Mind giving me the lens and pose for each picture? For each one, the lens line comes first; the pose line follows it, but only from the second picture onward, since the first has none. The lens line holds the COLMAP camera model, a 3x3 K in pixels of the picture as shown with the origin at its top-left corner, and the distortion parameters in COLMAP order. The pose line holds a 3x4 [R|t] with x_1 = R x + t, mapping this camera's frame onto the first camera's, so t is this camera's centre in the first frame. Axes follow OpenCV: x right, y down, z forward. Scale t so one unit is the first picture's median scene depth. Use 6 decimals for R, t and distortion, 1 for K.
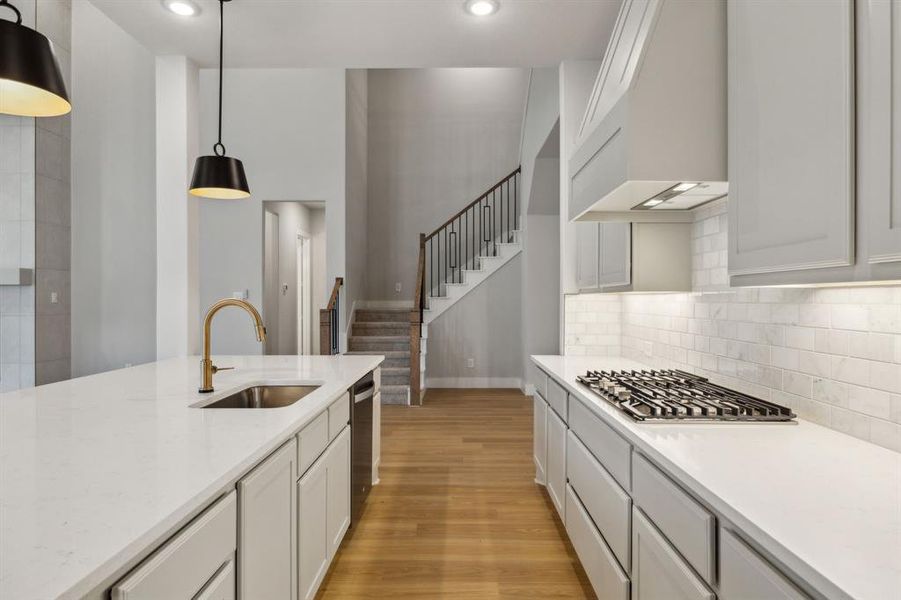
lens RADIAL K [[521.5, 0, 453.7], [0, 521.5, 301.3], [0, 0, 1]] dist [-0.005276, -0.000940]
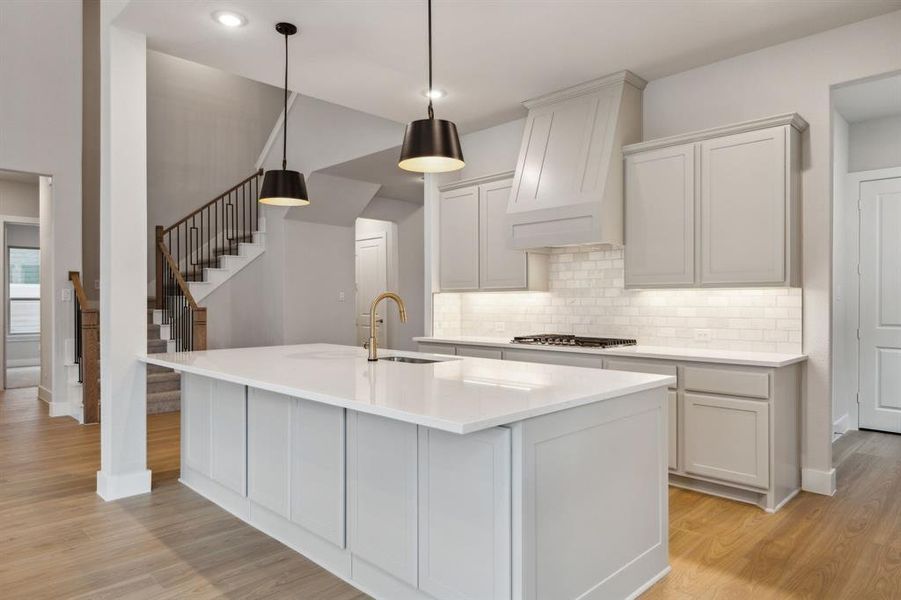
lens RADIAL K [[560.1, 0, 458.5], [0, 560.1, 307.6], [0, 0, 1]] dist [0.027703, -0.005981]
pose [[0.693206, -0.012008, 0.720640, -0.467242], [0.006149, 0.999923, 0.010748, 0.005659], [-0.720714, -0.003019, 0.693226, -0.060619]]
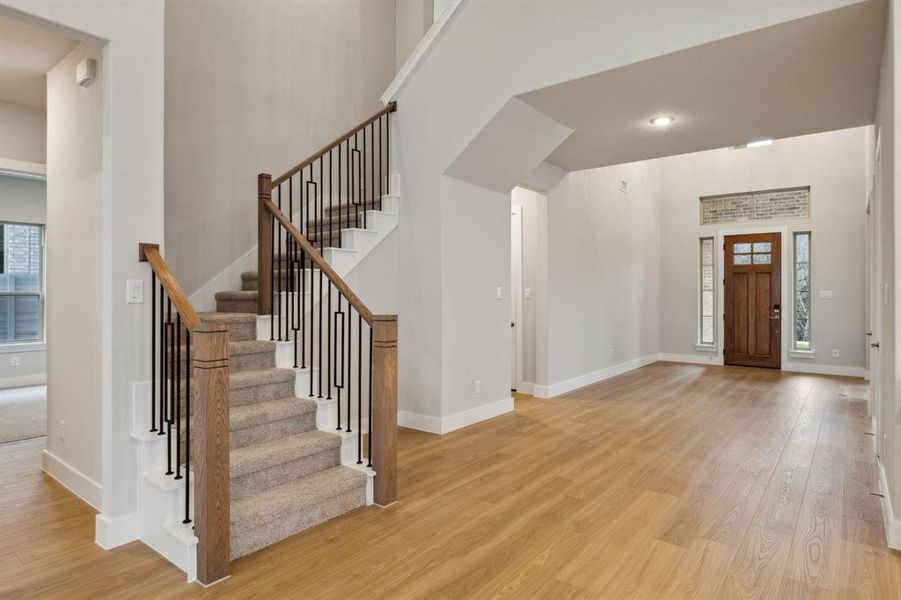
lens RADIAL K [[497.2, 0, 448.0], [0, 497.2, 295.7], [0, 0, 1]] dist [-0.004949, -0.001683]
pose [[0.617324, -0.004463, 0.786696, -0.399679], [-0.000268, 0.999983, 0.005883, -0.007668], [-0.786709, -0.003843, 0.617312, 0.610661]]
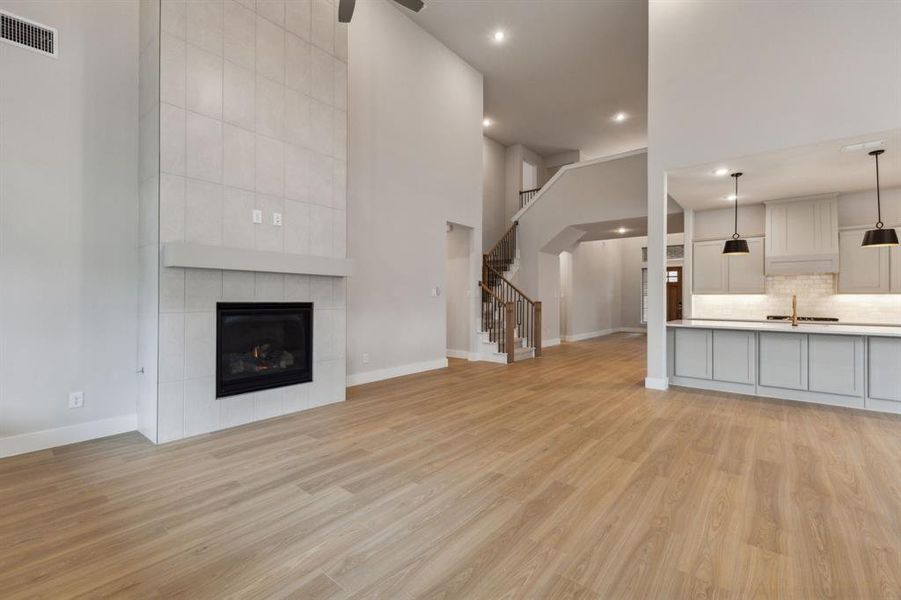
lens RADIAL K [[405.9, 0, 449.2], [0, 405.9, 298.7], [0, 0, 1]] dist [0.016448, 0.001064]
pose [[0.618115, 0.002397, 0.786084, -1.251332], [-0.002910, 0.999995, -0.000761, 0.007824], [-0.786082, -0.001817, 0.618119, 0.373637]]
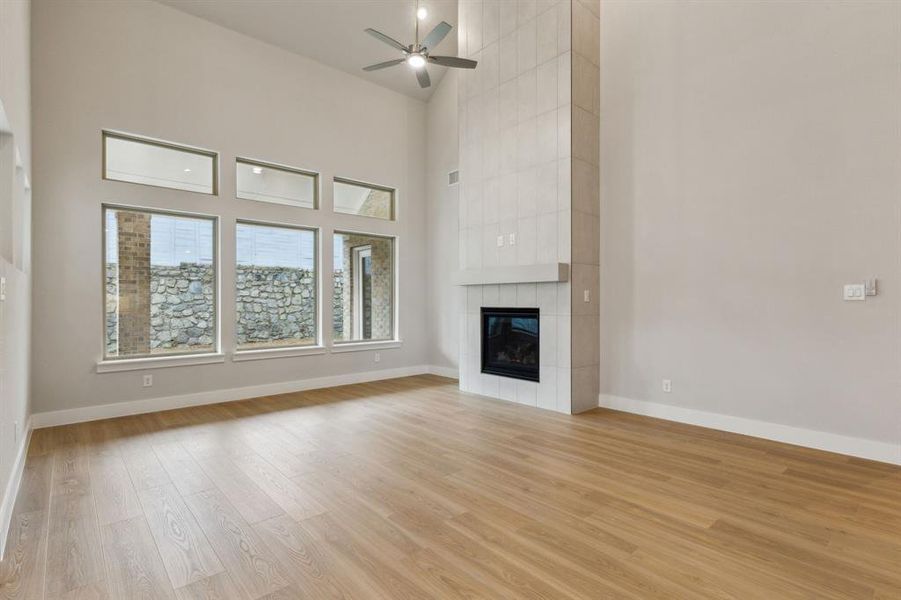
lens RADIAL K [[445.1, 0, 452.5], [0, 445.1, 305.6], [0, 0, 1]] dist [0.031964, 0.000244]
pose [[0.667219, 0.004309, -0.744849, -0.363614], [0.001030, 0.999977, 0.006707, 0.004410], [0.744861, -0.005242, 0.667199, 0.330610]]
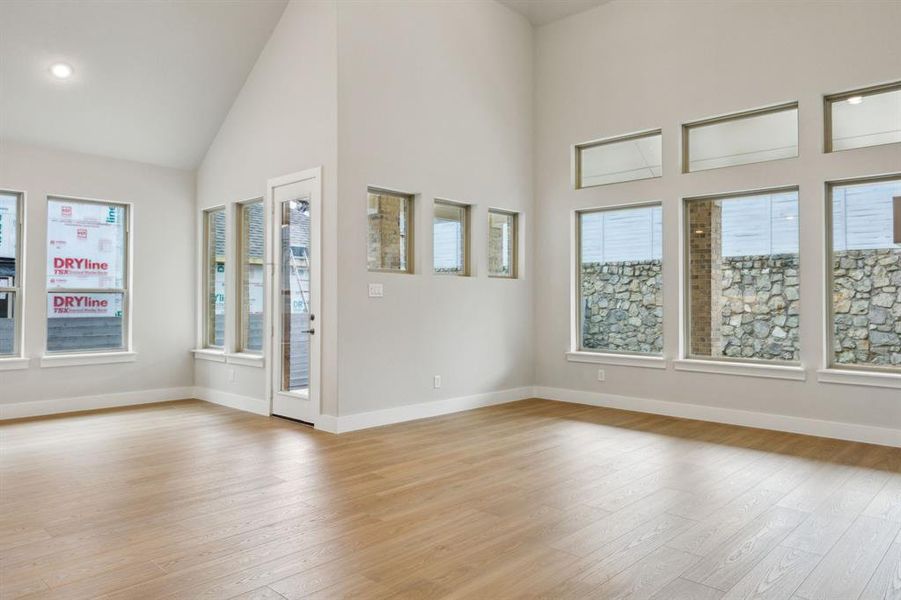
lens RADIAL K [[614.4, 0, 451.9], [0, 614.4, 296.2], [0, 0, 1]] dist [0.009294, 0.003269]
pose [[-0.674331, -0.006390, -0.738402, -0.310090], [-0.005284, 0.999979, -0.003829, 0.004599], [0.738411, 0.001320, -0.674350, 1.009423]]
